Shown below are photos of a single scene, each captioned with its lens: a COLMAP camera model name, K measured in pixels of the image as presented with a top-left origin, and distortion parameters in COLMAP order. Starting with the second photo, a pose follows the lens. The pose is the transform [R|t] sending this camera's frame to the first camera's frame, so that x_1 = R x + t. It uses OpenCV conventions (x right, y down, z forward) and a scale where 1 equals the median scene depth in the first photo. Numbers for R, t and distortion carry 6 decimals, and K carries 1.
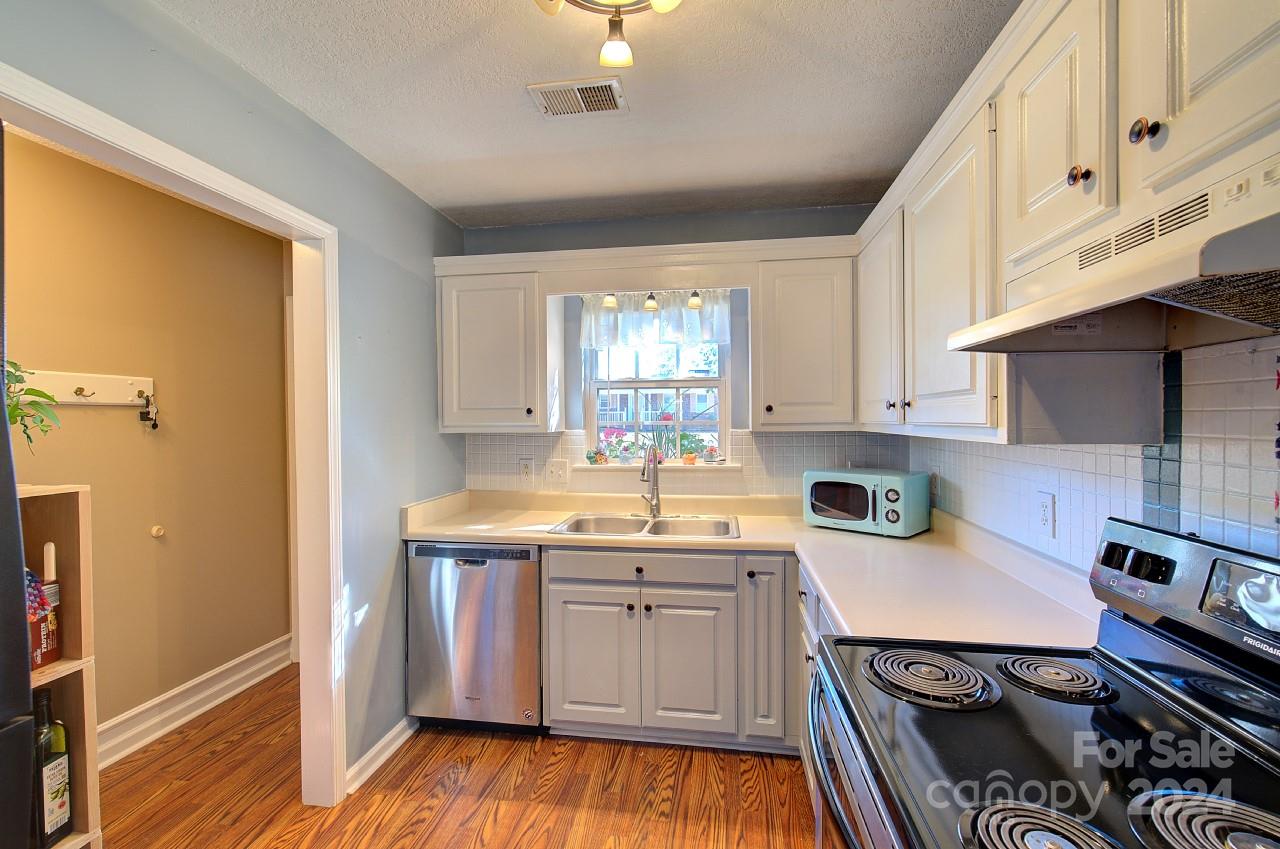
lens RADIAL K [[558.8, 0, 640.0], [0, 558.8, 424.5], [0, 0, 1]] dist [-0.003097, 0.000565]
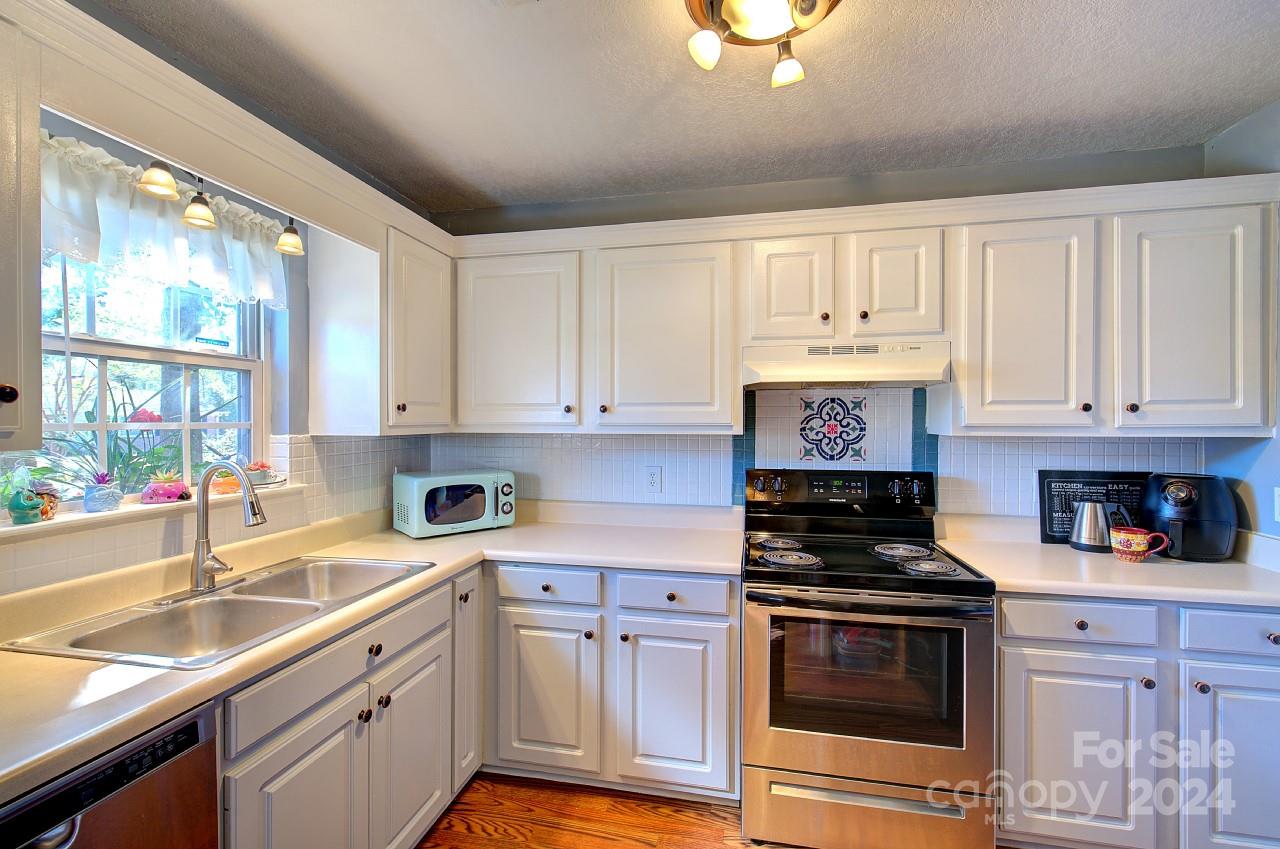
lens RADIAL K [[558.8, 0, 640.0], [0, 558.8, 424.5], [0, 0, 1]] dist [-0.003097, 0.000565]
pose [[0.043671, 0.003916, 0.999038, -0.631872], [0.010632, 0.999934, -0.004385, 0.004642], [-0.998989, 0.010813, 0.043627, 0.659679]]
